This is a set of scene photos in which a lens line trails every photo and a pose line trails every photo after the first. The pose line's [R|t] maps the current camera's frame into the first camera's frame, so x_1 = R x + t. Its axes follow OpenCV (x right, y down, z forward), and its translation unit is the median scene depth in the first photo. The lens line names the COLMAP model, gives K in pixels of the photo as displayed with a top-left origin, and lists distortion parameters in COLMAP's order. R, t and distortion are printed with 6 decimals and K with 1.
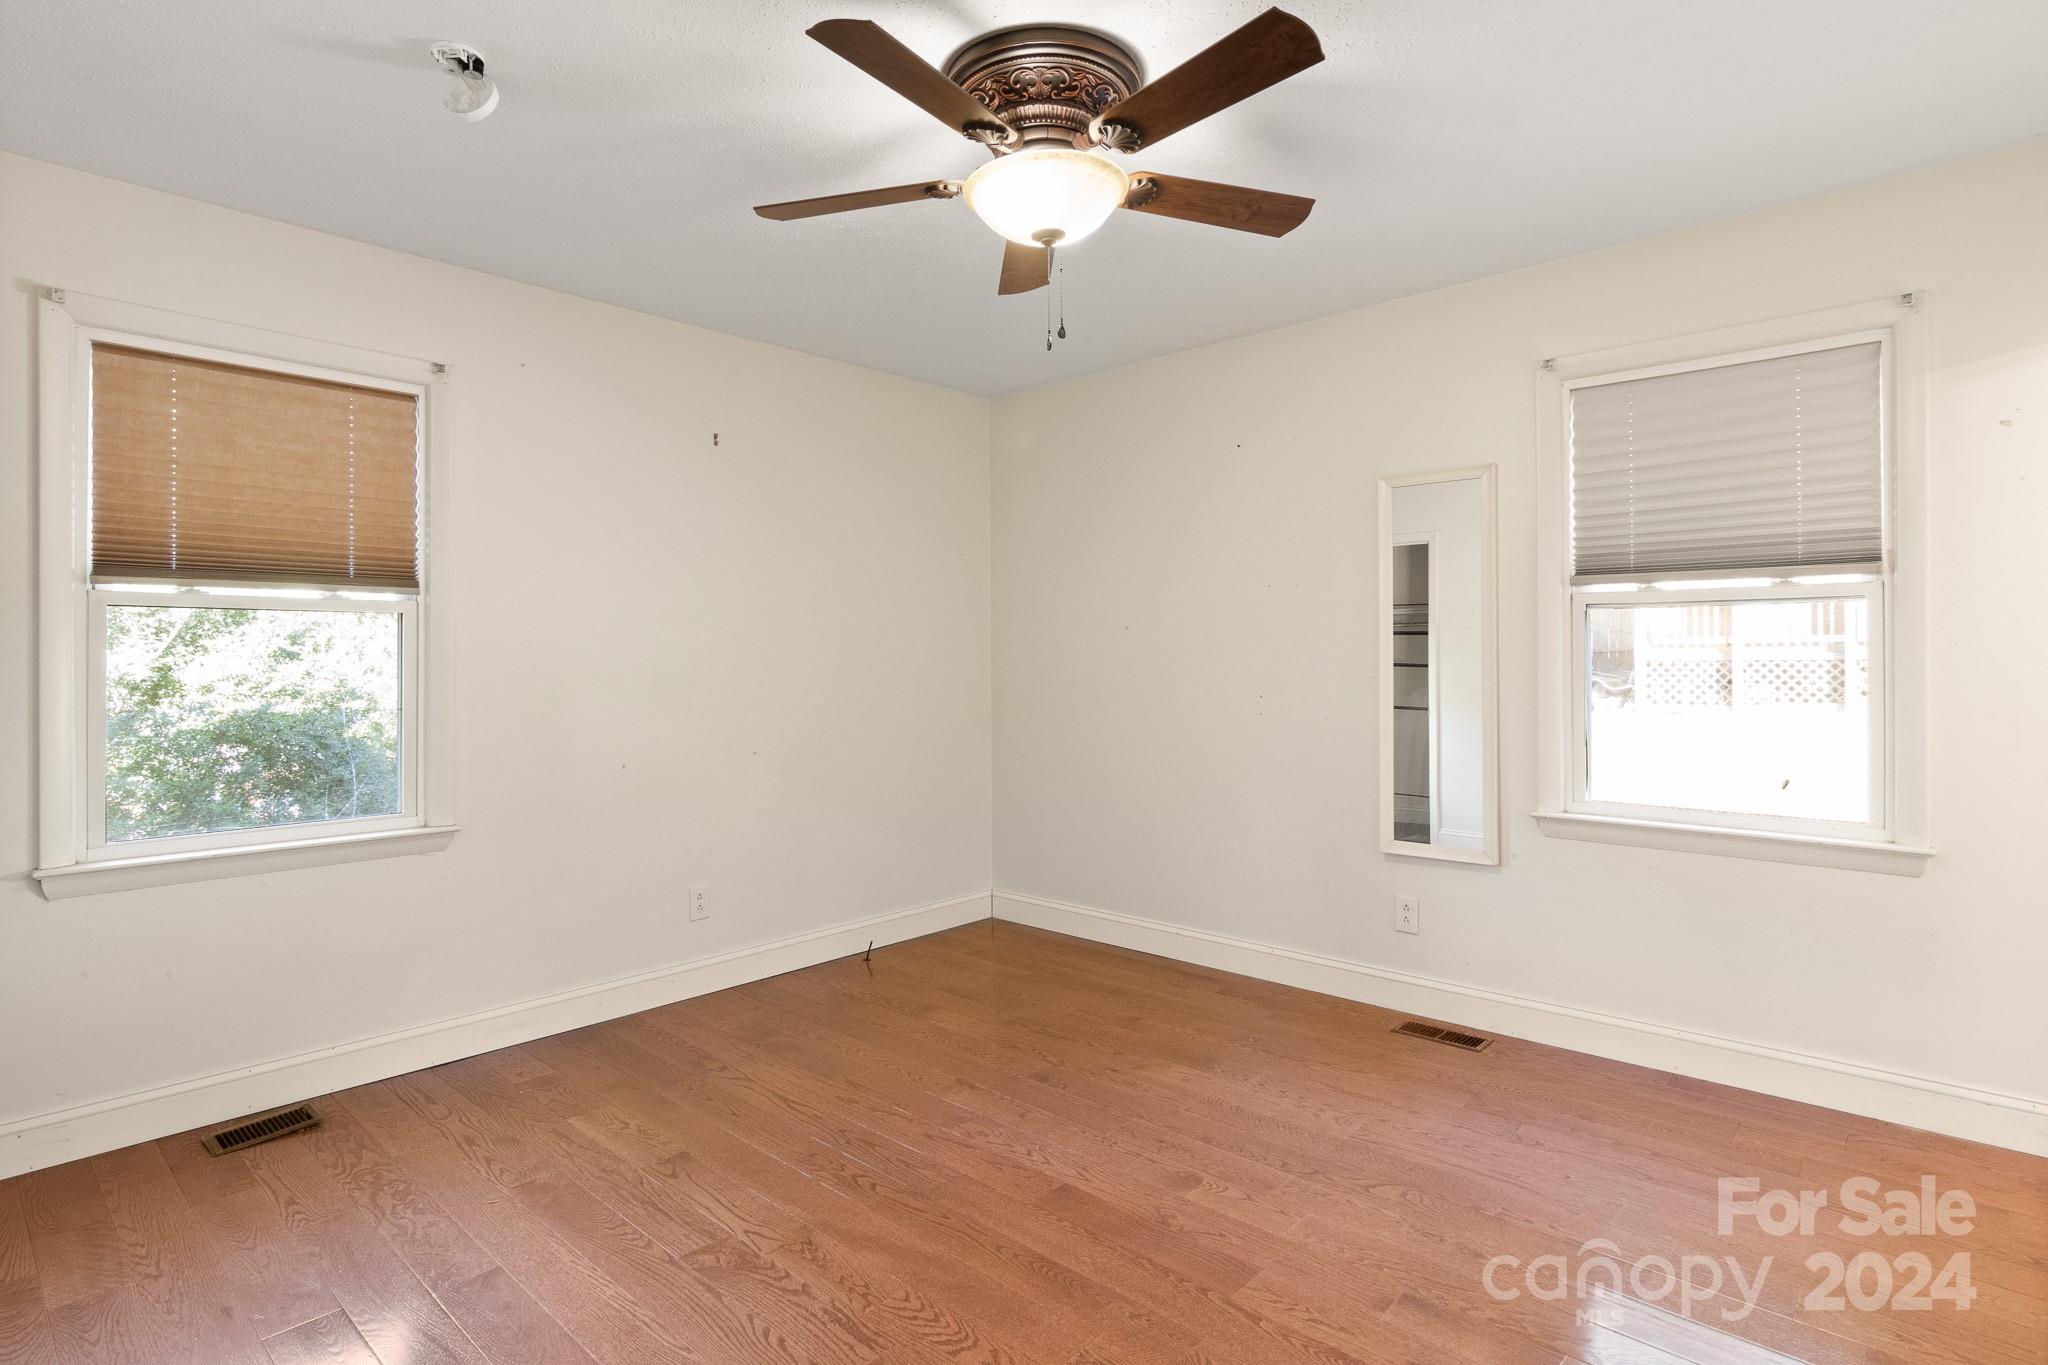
lens RADIAL K [[1037.8, 0, 1022.2], [0, 1037.8, 649.2], [0, 0, 1]] dist [-0.003013, 0.000863]
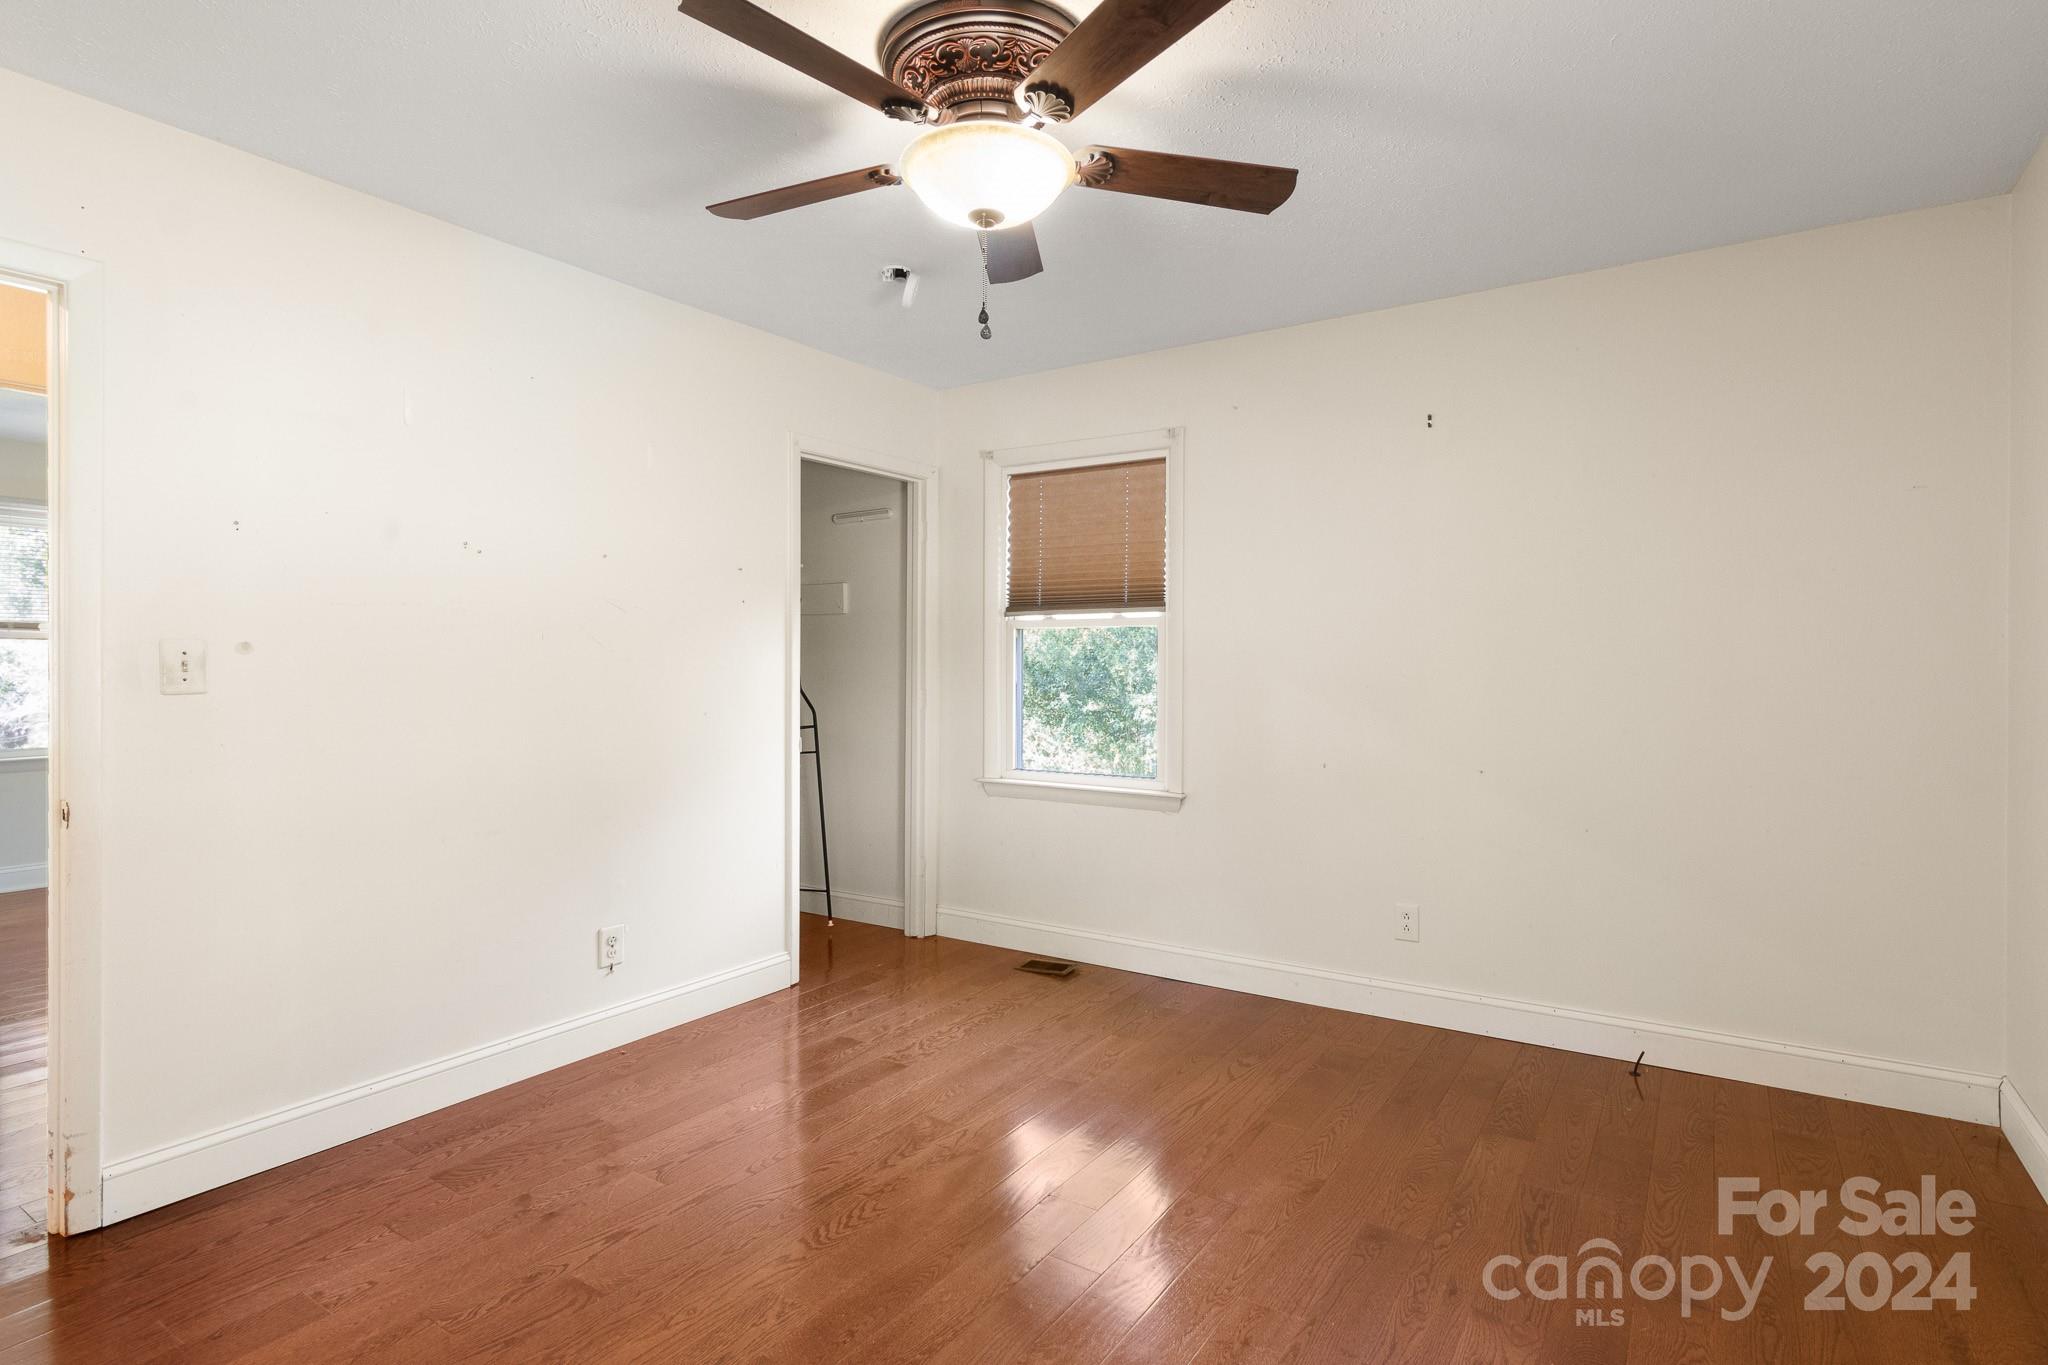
lens RADIAL K [[1052.6, 0, 1026.2], [0, 1052.6, 657.2], [0, 0, 1]] dist [-0.000136, 0.000152]
pose [[0.166134, 0.001149, -0.986103, 0.758191], [0.008378, 0.999962, 0.002577, -0.000488], [0.986068, -0.008690, 0.166118, 0.675969]]
